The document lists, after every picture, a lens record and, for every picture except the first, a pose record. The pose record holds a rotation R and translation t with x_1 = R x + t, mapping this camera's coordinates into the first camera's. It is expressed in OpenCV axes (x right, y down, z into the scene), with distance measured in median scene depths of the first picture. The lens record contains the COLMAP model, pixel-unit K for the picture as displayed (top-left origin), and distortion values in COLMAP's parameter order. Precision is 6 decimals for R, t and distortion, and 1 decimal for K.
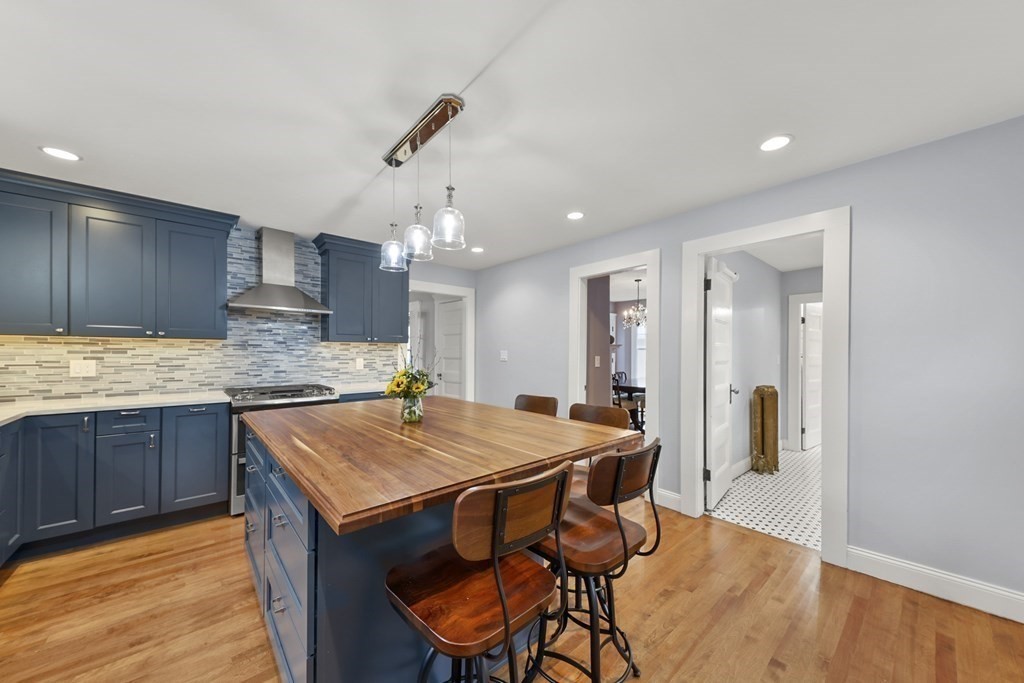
lens RADIAL K [[357.8, 0, 521.2], [0, 357.8, 351.7], [0, 0, 1]] dist [-0.000872, -0.001441]
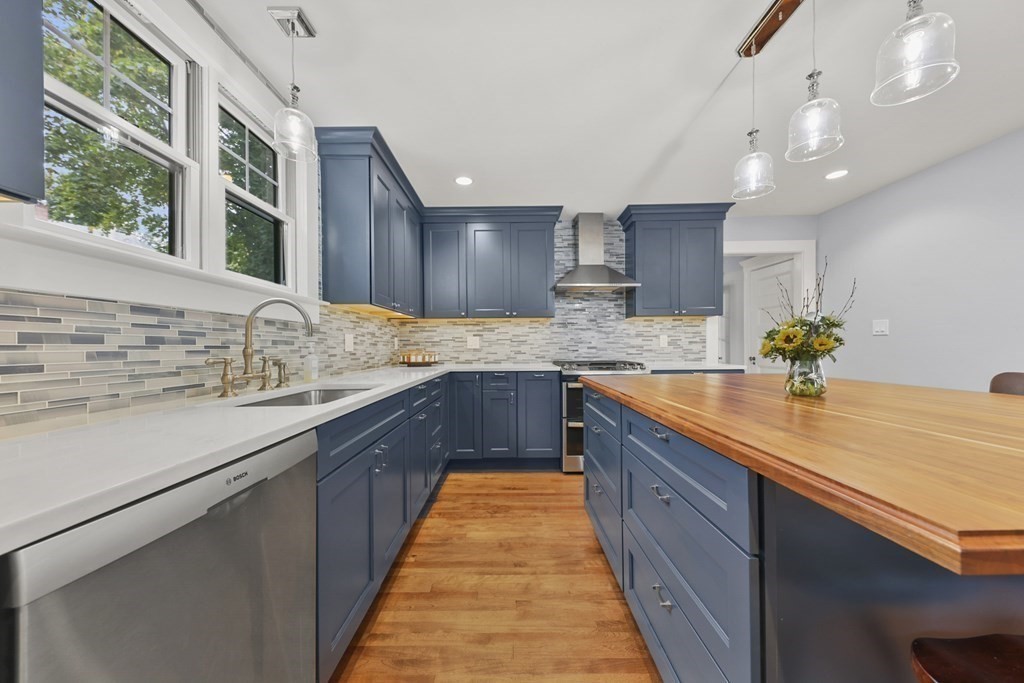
lens RADIAL K [[351.7, 0, 515.8], [0, 351.7, 346.4], [0, 0, 1]] dist [0.001662, 0.000004]
pose [[0.740246, -0.009871, -0.672263, -0.172478], [0.013080, 0.999914, -0.000279, 0.062723], [0.672208, -0.008586, 0.740312, 0.086707]]
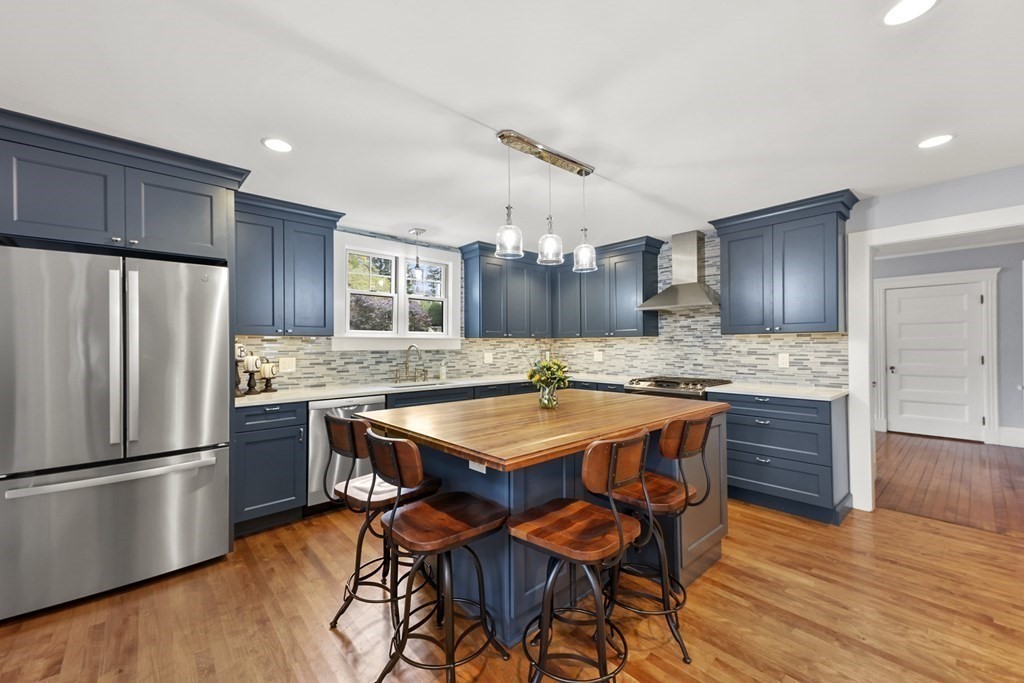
lens RADIAL K [[397.6, 0, 510.5], [0, 397.6, 336.9], [0, 0, 1]] dist [0.003693, 0.000108]
pose [[-0.009145, -0.027012, -0.999593, 0.630340], [0.006736, 0.999611, -0.027074, 0.002728], [0.999935, -0.006981, -0.008959, 0.582653]]
